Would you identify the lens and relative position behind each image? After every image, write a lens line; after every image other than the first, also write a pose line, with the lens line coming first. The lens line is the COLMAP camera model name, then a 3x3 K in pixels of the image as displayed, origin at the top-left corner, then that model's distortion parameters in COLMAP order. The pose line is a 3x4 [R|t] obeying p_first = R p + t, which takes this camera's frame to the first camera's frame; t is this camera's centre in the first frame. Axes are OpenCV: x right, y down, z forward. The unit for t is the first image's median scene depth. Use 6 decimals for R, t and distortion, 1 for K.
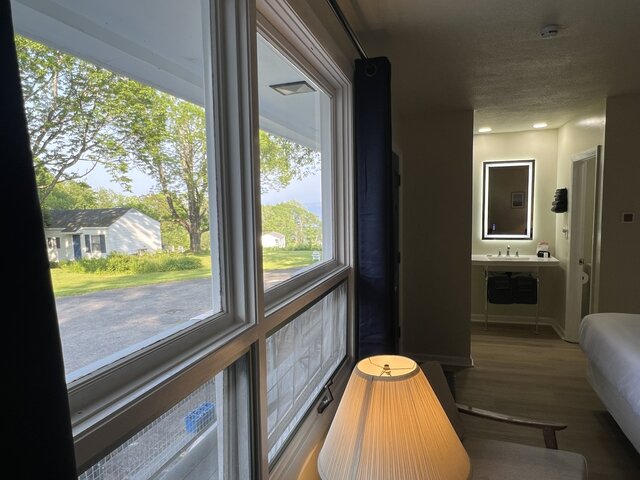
lens RADIAL K [[425.9, 0, 317.7], [0, 425.9, 245.8], [0, 0, 1]] dist [0.001659, -0.000450]
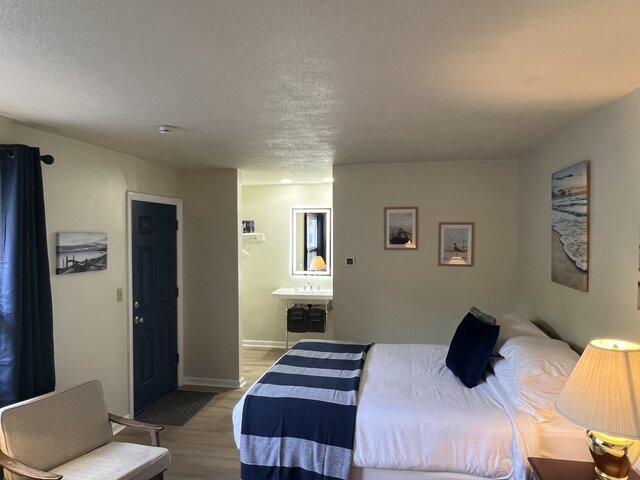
lens RADIAL K [[425.9, 0, 317.7], [0, 425.9, 245.8], [0, 0, 1]] dist [0.001659, -0.000450]
pose [[0.993255, 0.019514, 0.114297, 0.356521], [-0.011894, 0.997684, -0.066973, -0.019766], [-0.115339, 0.065162, 0.991187, -0.152714]]
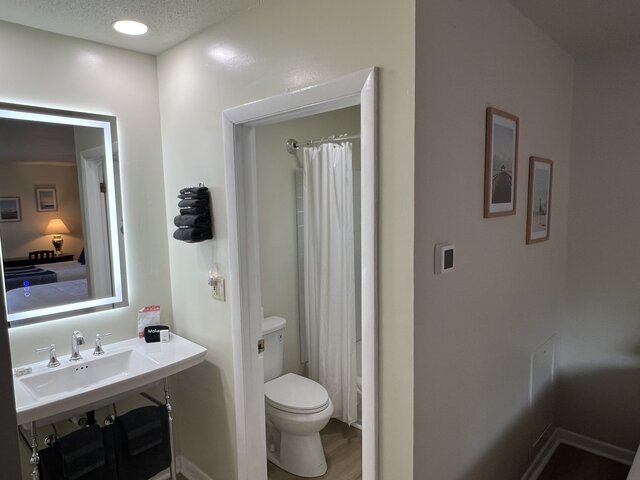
lens RADIAL K [[425.9, 0, 317.7], [0, 425.9, 245.8], [0, 0, 1]] dist [0.001659, -0.000450]
pose [[0.448191, -0.081489, 0.890216, 0.225900], [0.097380, 0.994361, 0.041995, -0.077970], [-0.888618, 0.067868, 0.453599, 0.672811]]
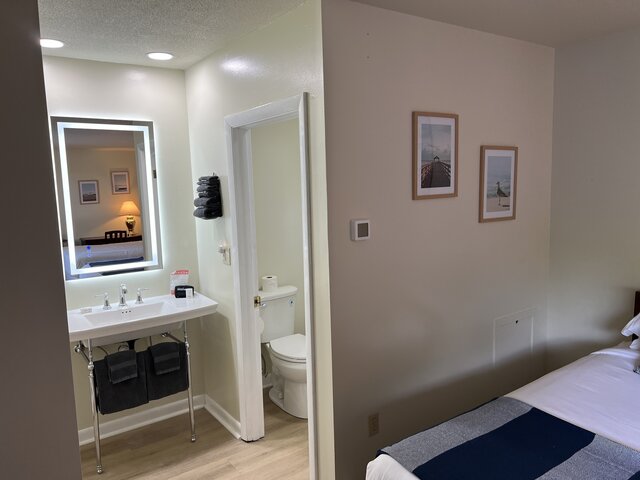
lens RADIAL K [[481.6, 0, 320.0], [0, 481.6, 240.0], [0, 0, 1]] dist [0.064088, -0.083115]
pose [[0.609827, -0.089885, 0.787421, 0.146367], [0.093384, 0.994776, 0.041233, -0.061071], [-0.787014, 0.048387, 0.615035, 0.481550]]
